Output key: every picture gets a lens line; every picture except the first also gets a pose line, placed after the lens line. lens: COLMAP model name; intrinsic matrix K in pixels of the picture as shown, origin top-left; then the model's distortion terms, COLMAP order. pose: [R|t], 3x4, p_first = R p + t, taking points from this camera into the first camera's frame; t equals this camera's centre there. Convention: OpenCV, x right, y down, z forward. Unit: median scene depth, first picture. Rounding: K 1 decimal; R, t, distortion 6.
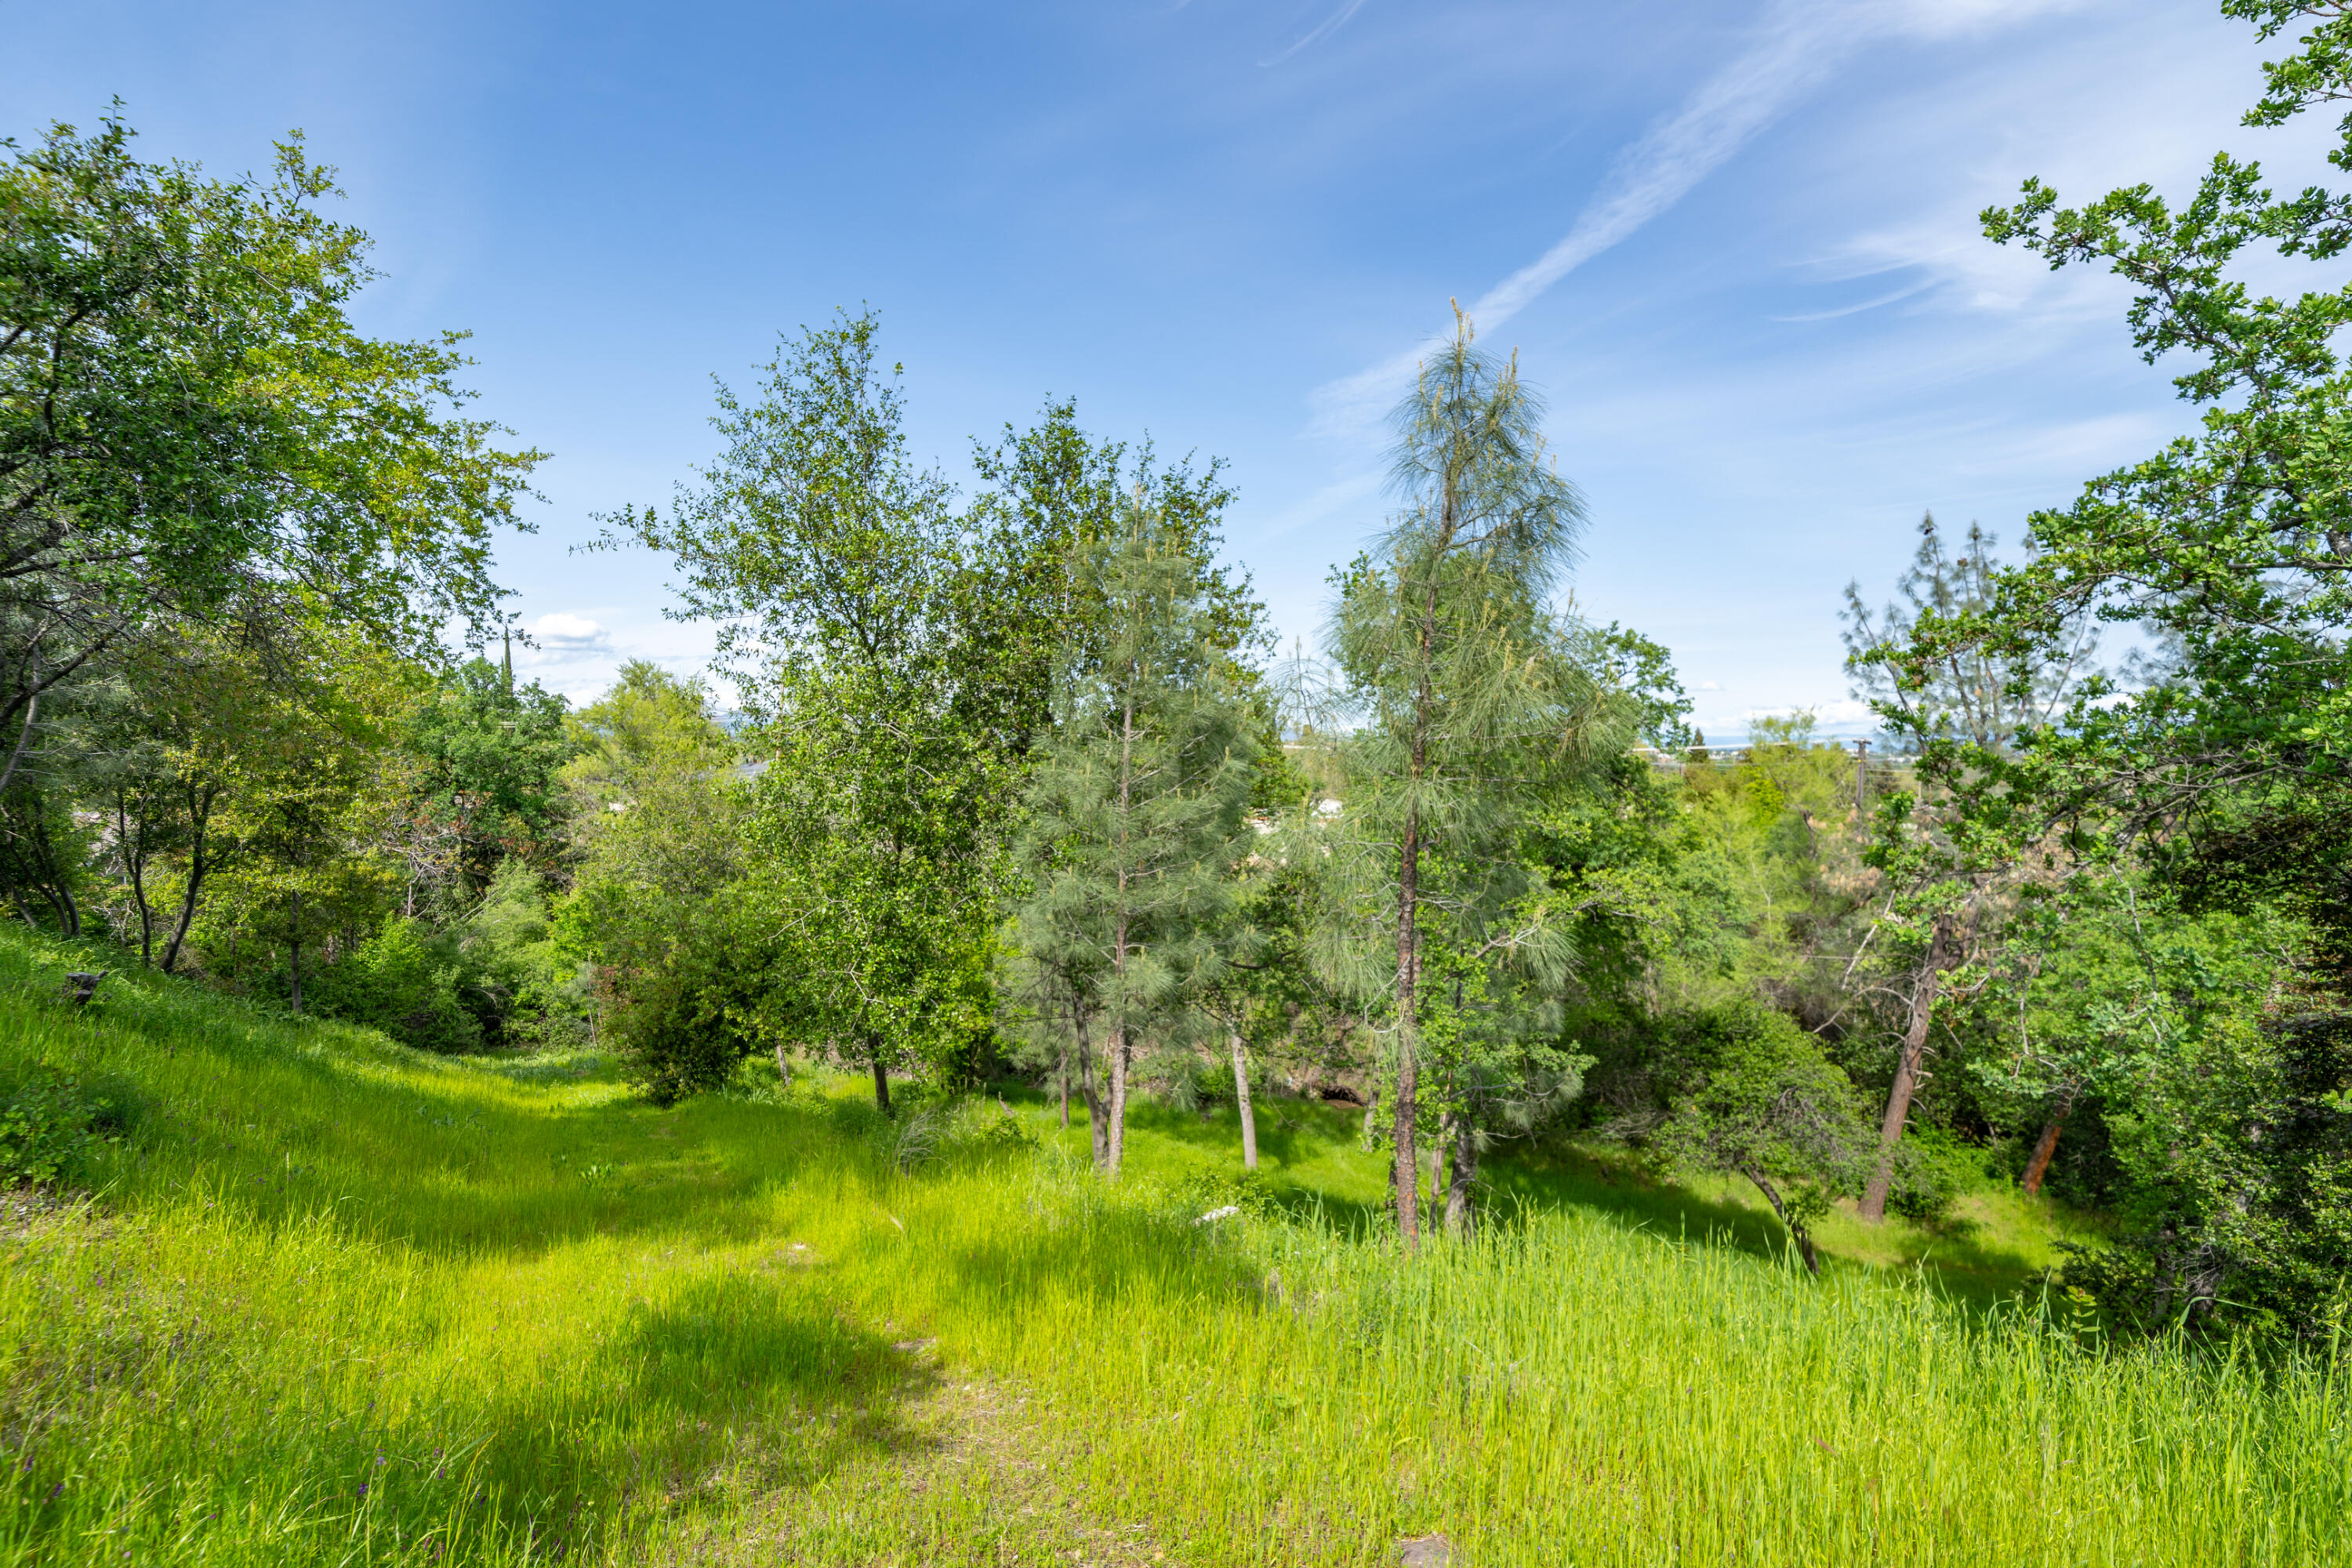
lens RADIAL K [[1086.6, 0, 1175.7], [0, 1086.6, 794.2], [0, 0, 1]] dist [-0.015487, -0.000569]
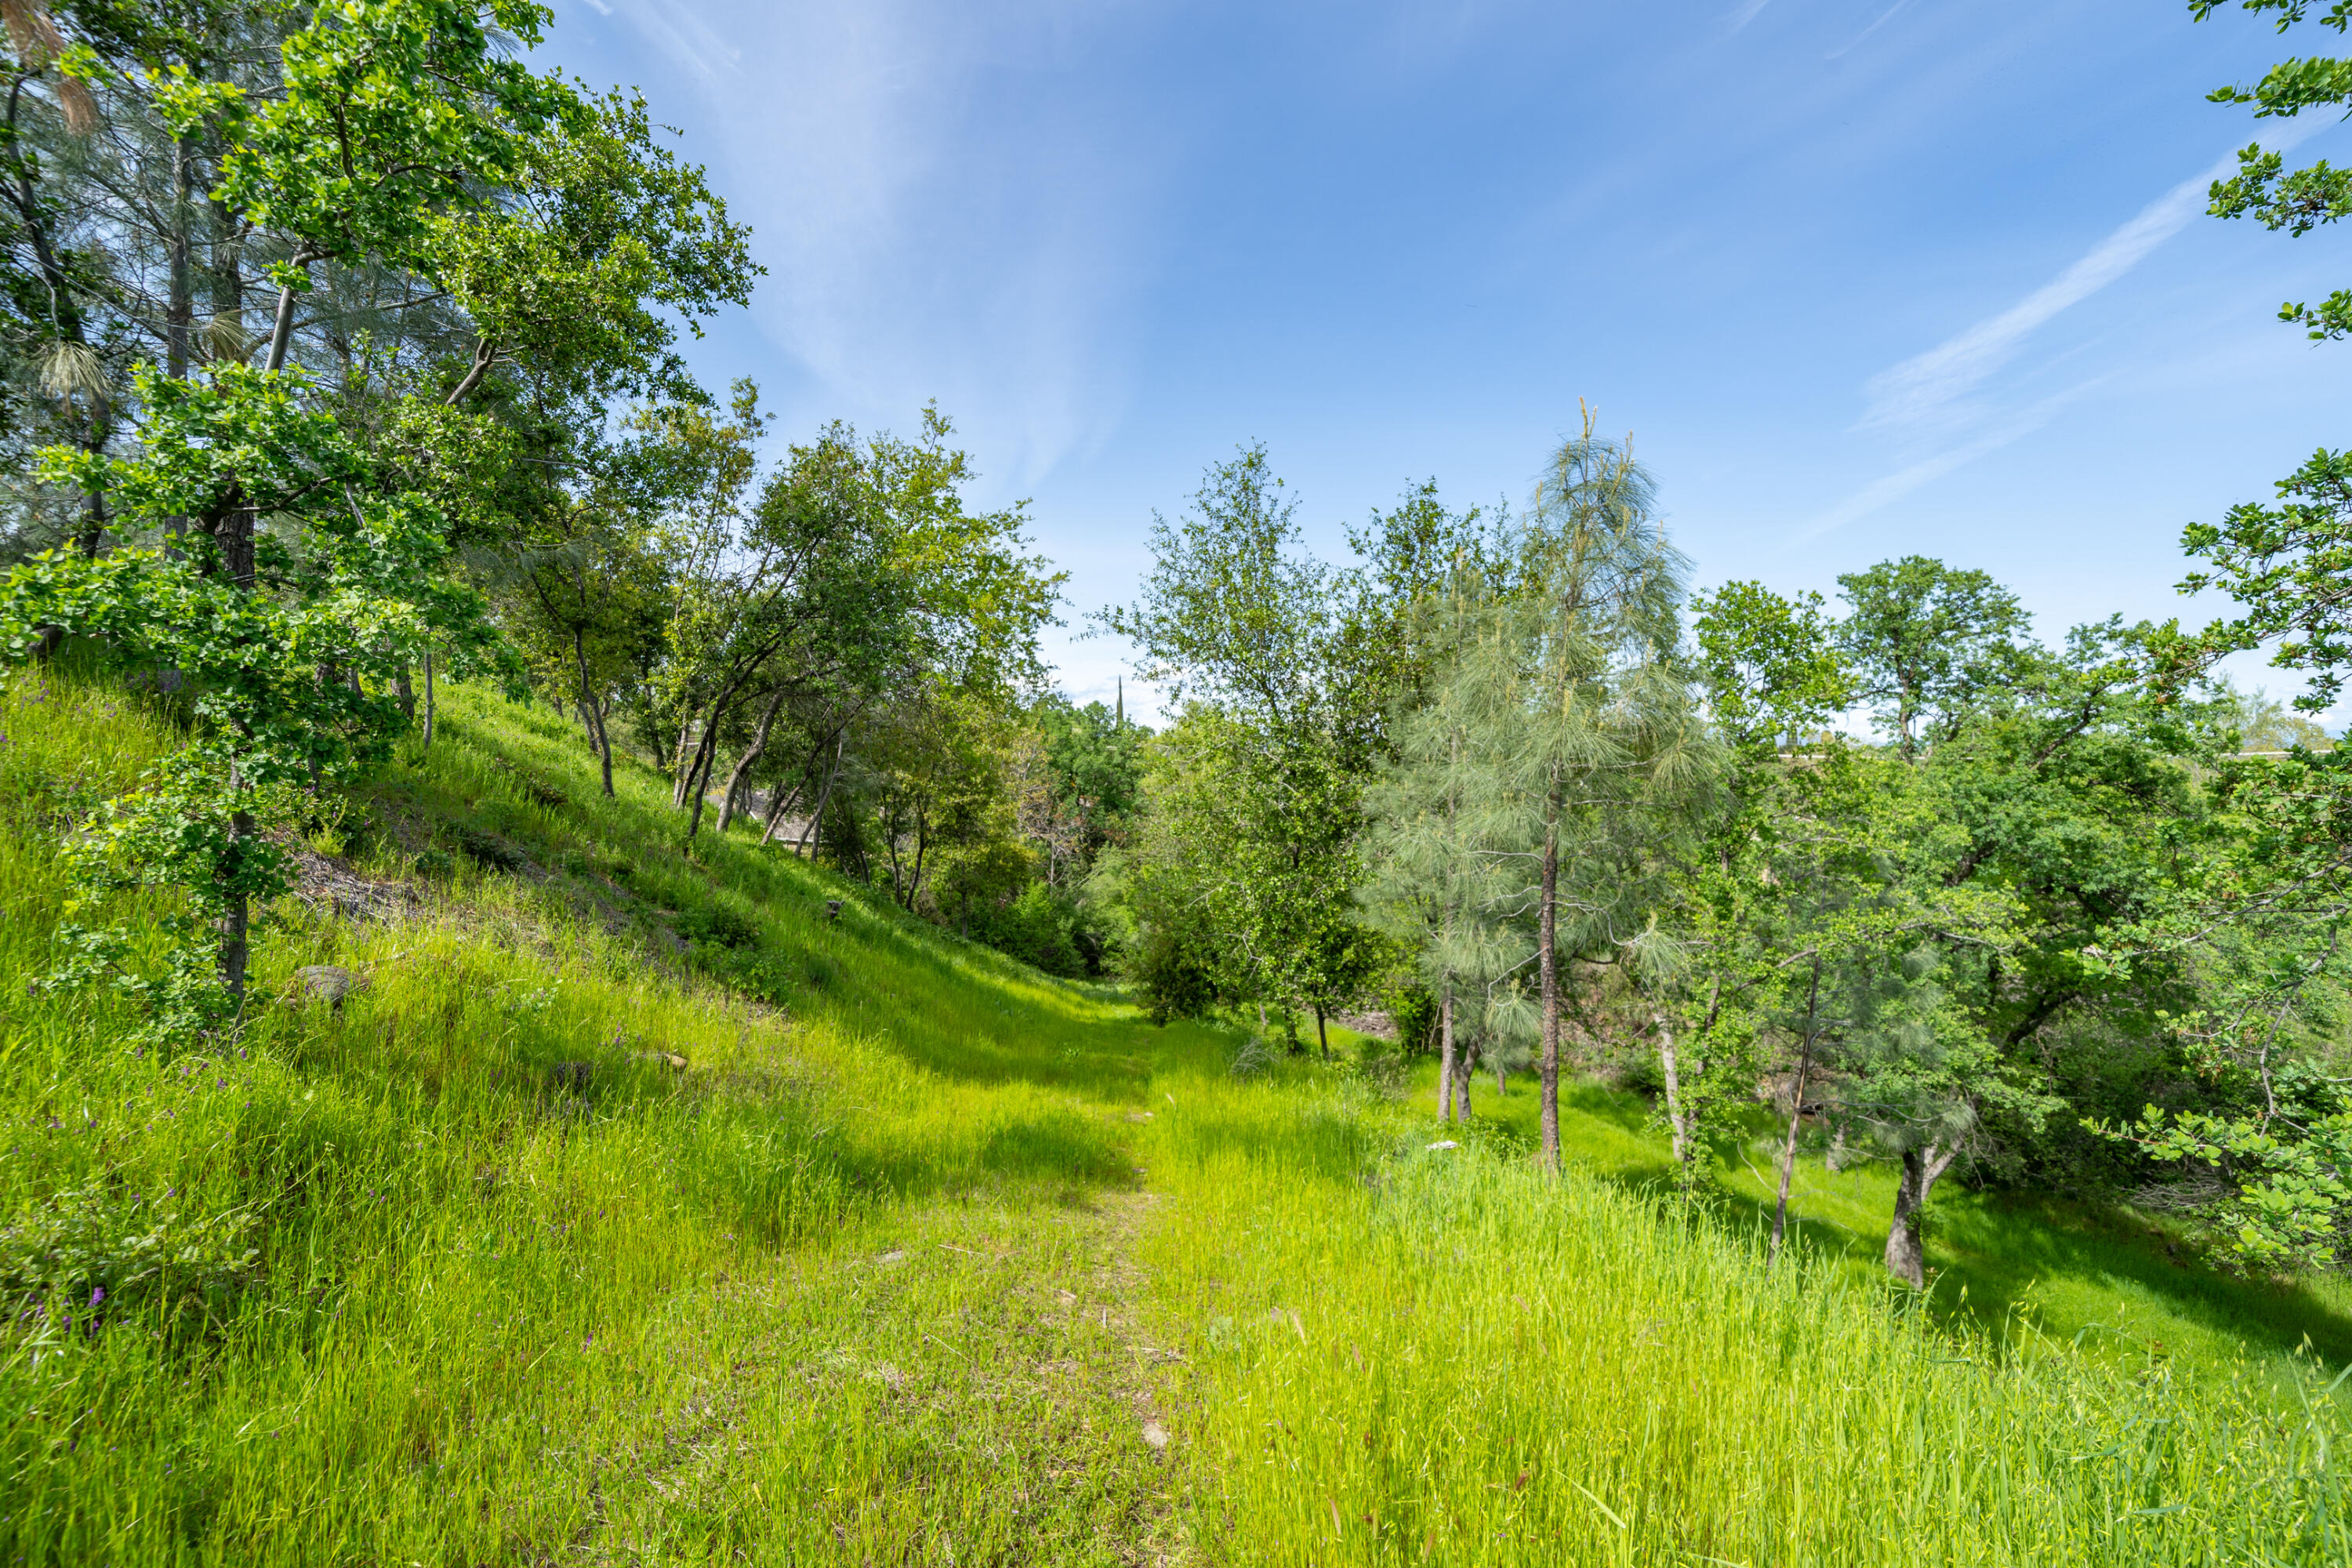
lens RADIAL K [[948.9, 0, 1177.2], [0, 948.9, 794.2], [0, 0, 1]] dist [-0.030514, -0.000908]
pose [[0.864343, 0.005630, -0.502872, 0.153717], [-0.007701, 0.999968, -0.002041, -0.006355], [0.502844, 0.005637, 0.864359, -0.042173]]
